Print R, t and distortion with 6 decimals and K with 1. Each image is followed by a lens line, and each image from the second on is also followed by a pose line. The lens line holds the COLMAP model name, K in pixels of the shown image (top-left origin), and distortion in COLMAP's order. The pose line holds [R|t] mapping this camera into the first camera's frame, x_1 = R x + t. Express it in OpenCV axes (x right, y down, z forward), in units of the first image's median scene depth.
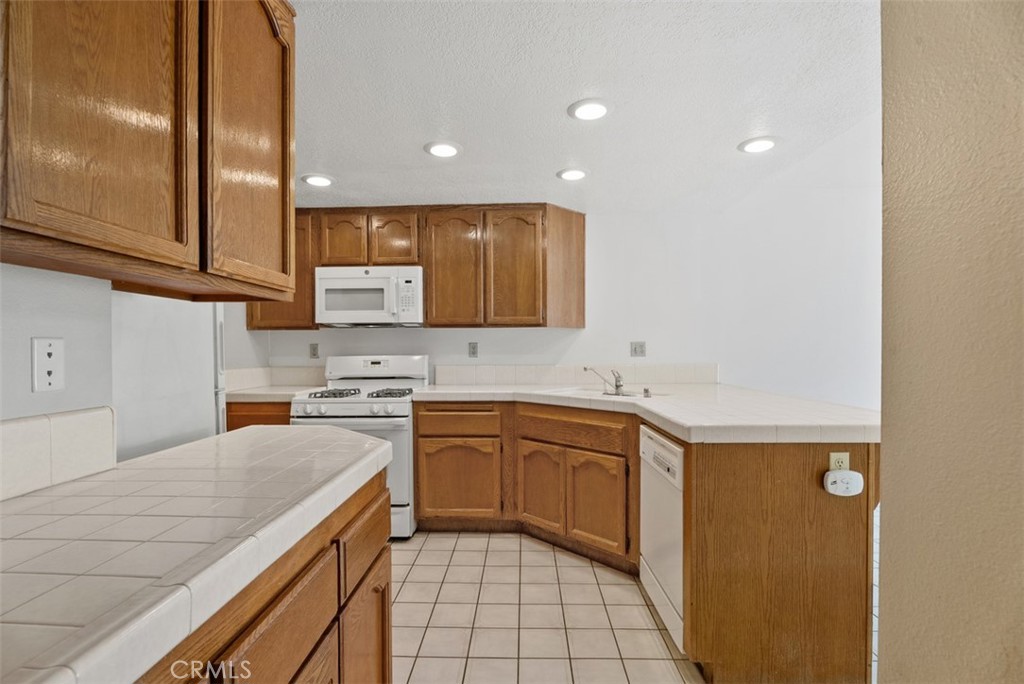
lens RADIAL K [[482.9, 0, 503.3], [0, 482.9, 348.3], [0, 0, 1]] dist [-0.001463, -0.000007]
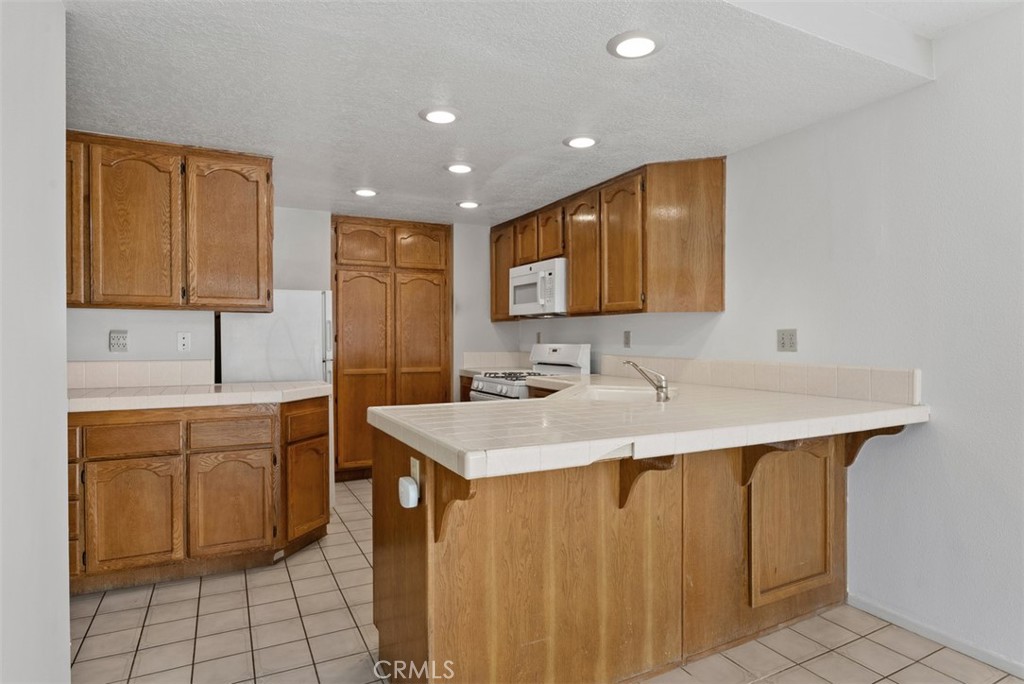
lens RADIAL K [[564.4, 0, 507.1], [0, 564.4, 339.4], [0, 0, 1]] dist [-0.020639, 0.002599]
pose [[0.488140, 0.008488, -0.872724, 0.823773], [-0.004410, 0.999964, 0.007259, -0.003392], [0.872754, 0.000305, 0.488160, 0.312418]]
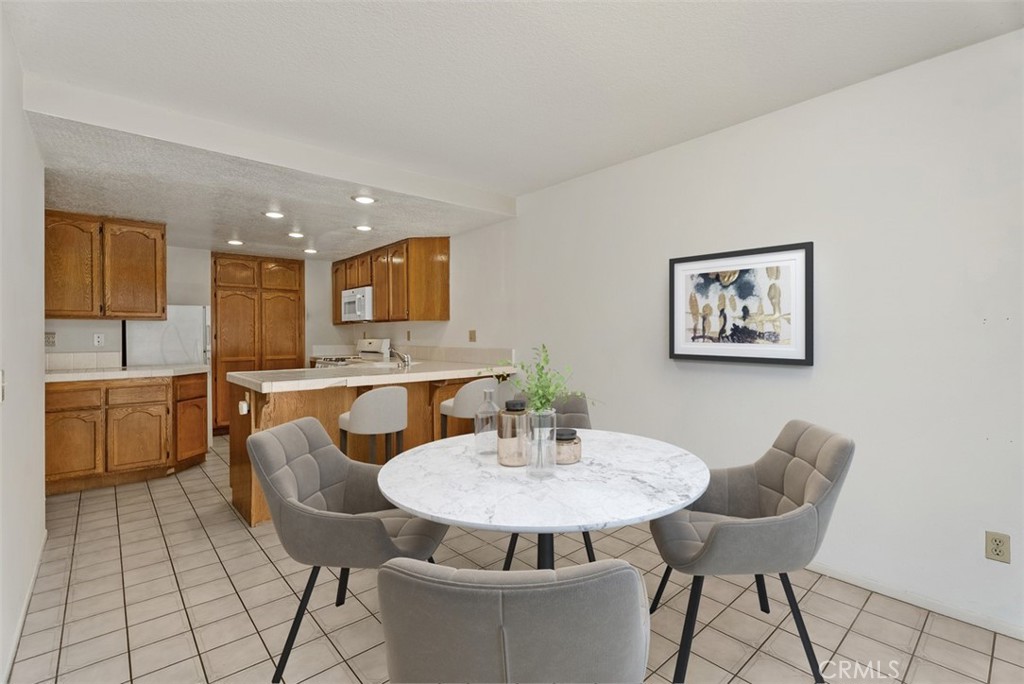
lens RADIAL K [[463.9, 0, 514.6], [0, 463.9, 331.5], [0, 0, 1]] dist [-0.001100, -0.000323]
pose [[0.696389, -0.003064, -0.717658, 1.346488], [0.001094, 0.999994, -0.003208, -0.006100], [0.717664, 0.001449, 0.696388, 0.234463]]
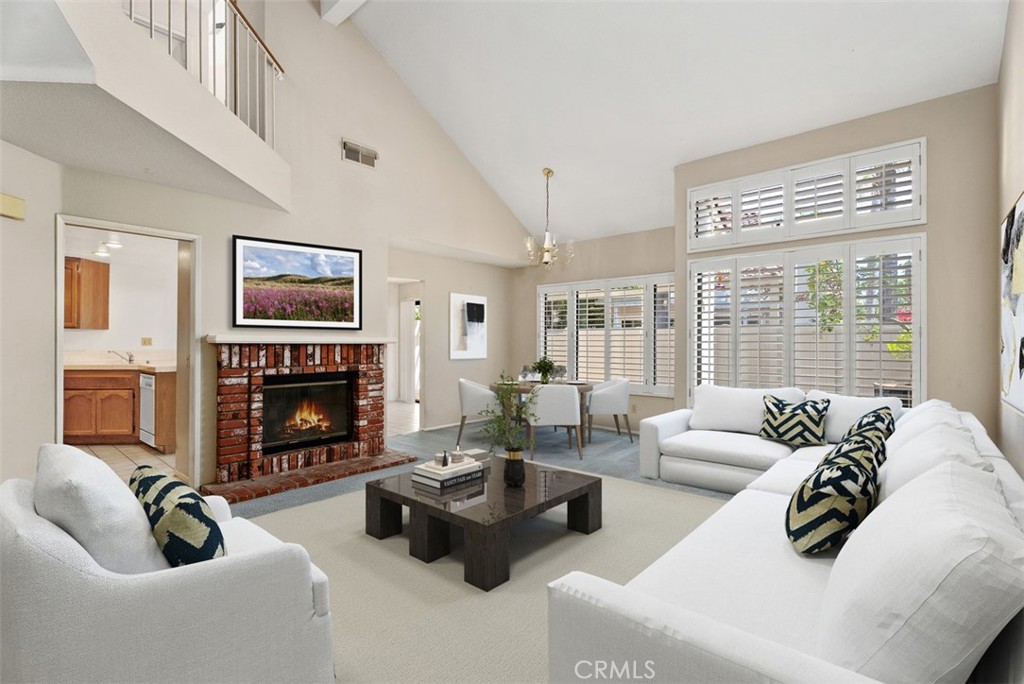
lens RADIAL K [[463.9, 0, 514.5], [0, 463.9, 341.1], [0, 0, 1]] dist [-0.001100, -0.000323]
pose [[0.628939, 0.006476, 0.777428, -0.226693], [-0.001046, 0.999971, -0.007483, 0.012072], [-0.777454, 0.003893, 0.628928, -1.284242]]
